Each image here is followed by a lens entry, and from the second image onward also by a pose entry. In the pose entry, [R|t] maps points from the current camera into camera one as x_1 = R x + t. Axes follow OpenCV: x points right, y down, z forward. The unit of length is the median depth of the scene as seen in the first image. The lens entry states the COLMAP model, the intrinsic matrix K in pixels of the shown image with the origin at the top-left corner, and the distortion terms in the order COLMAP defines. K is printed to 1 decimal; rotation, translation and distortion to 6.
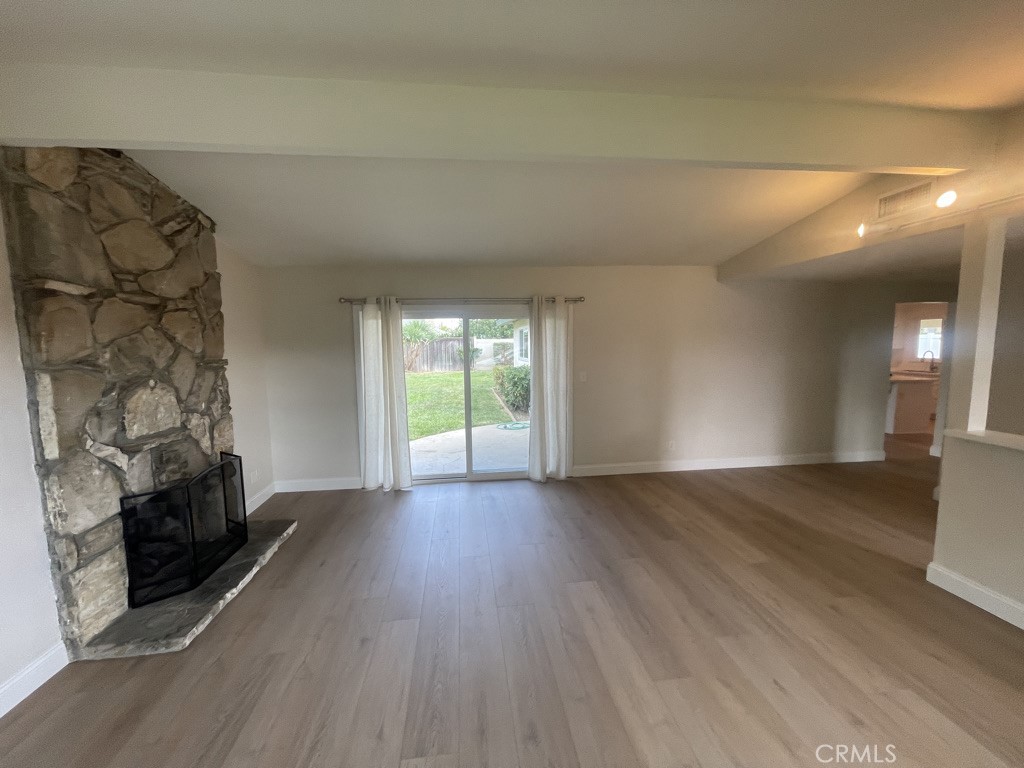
lens RADIAL K [[412.3, 0, 506.7], [0, 412.3, 384.1], [0, 0, 1]] dist [0.000275, 0.000863]
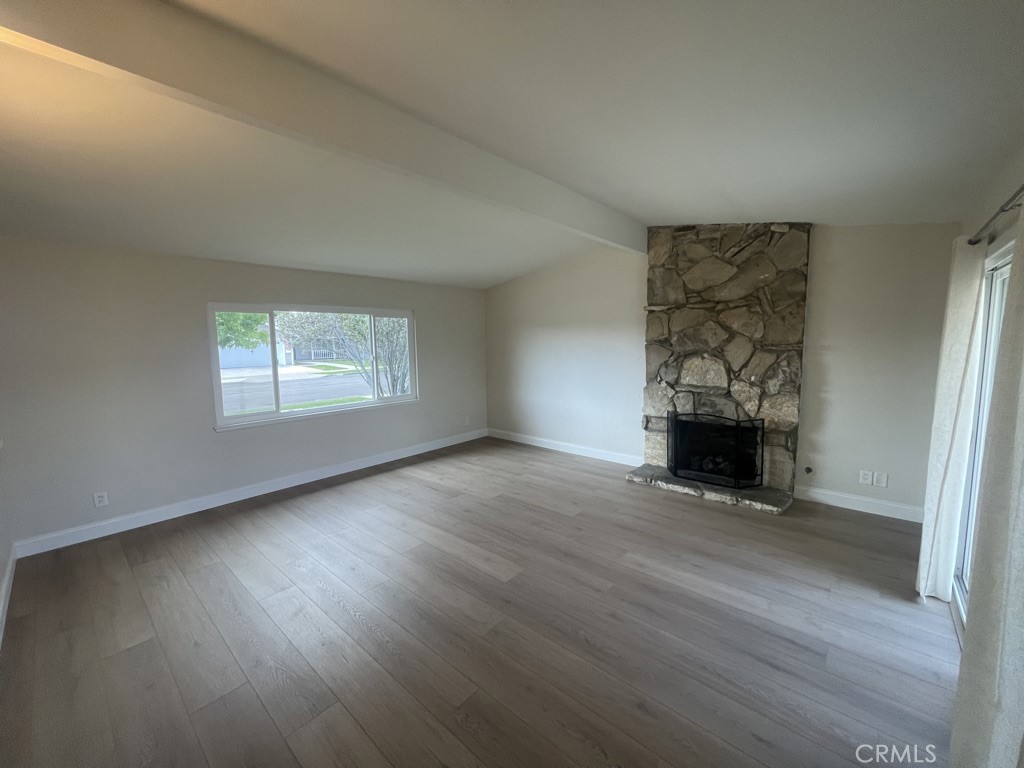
lens RADIAL K [[412.3, 0, 506.7], [0, 412.3, 384.1], [0, 0, 1]] dist [0.000275, 0.000863]
pose [[-0.747723, 0.096562, -0.656952, 0.524209], [-0.041382, 0.980670, 0.191243, -0.109081], [0.662720, 0.170183, -0.729274, 1.065013]]
